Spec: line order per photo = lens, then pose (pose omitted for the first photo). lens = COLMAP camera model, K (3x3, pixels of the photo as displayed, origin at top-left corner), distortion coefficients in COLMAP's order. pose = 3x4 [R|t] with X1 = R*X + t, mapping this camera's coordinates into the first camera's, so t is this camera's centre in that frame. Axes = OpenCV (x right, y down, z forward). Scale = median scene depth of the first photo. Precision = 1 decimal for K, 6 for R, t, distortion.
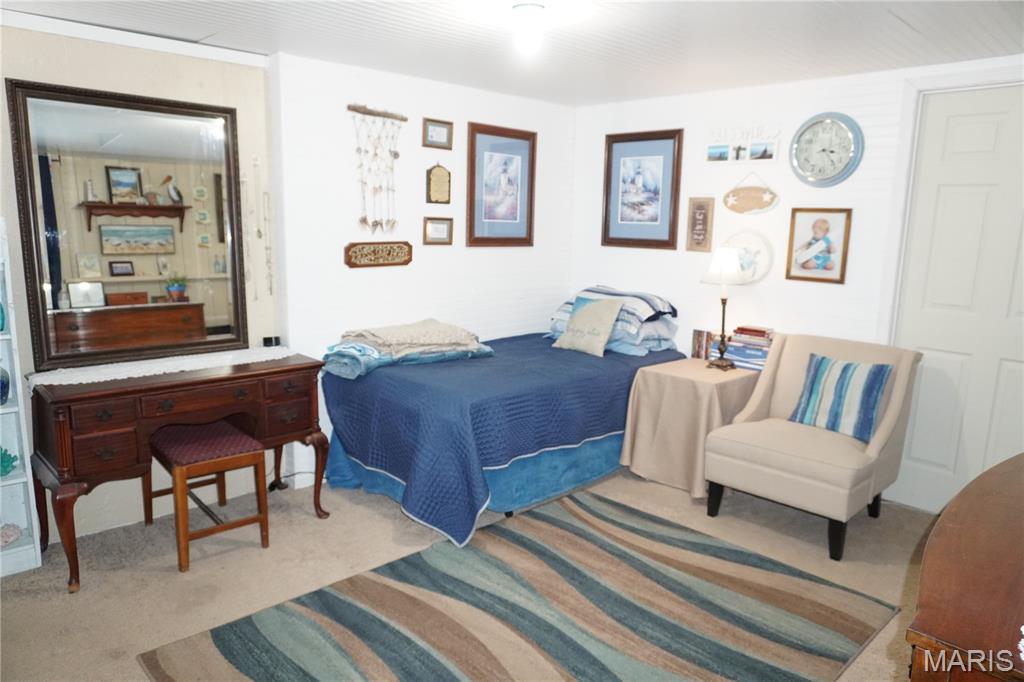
lens RADIAL K [[685.1, 0, 514.5], [0, 685.1, 340.9], [0, 0, 1]] dist [-0.041866, 0.032602]
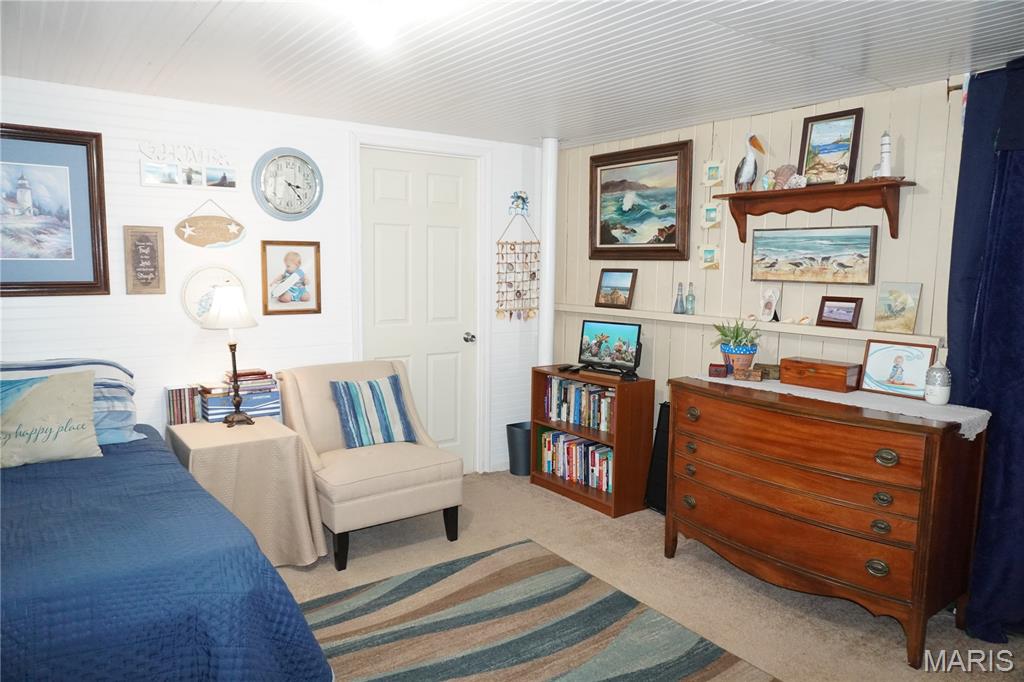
lens RADIAL K [[685.1, 0, 514.4], [0, 685.1, 344.6], [0, 0, 1]] dist [-0.041866, 0.032602]
pose [[0.150009, -0.140342, 0.978673, -0.489370], [0.168843, 0.978969, 0.114504, -0.100717], [-0.974161, 0.148066, 0.170550, 0.504269]]
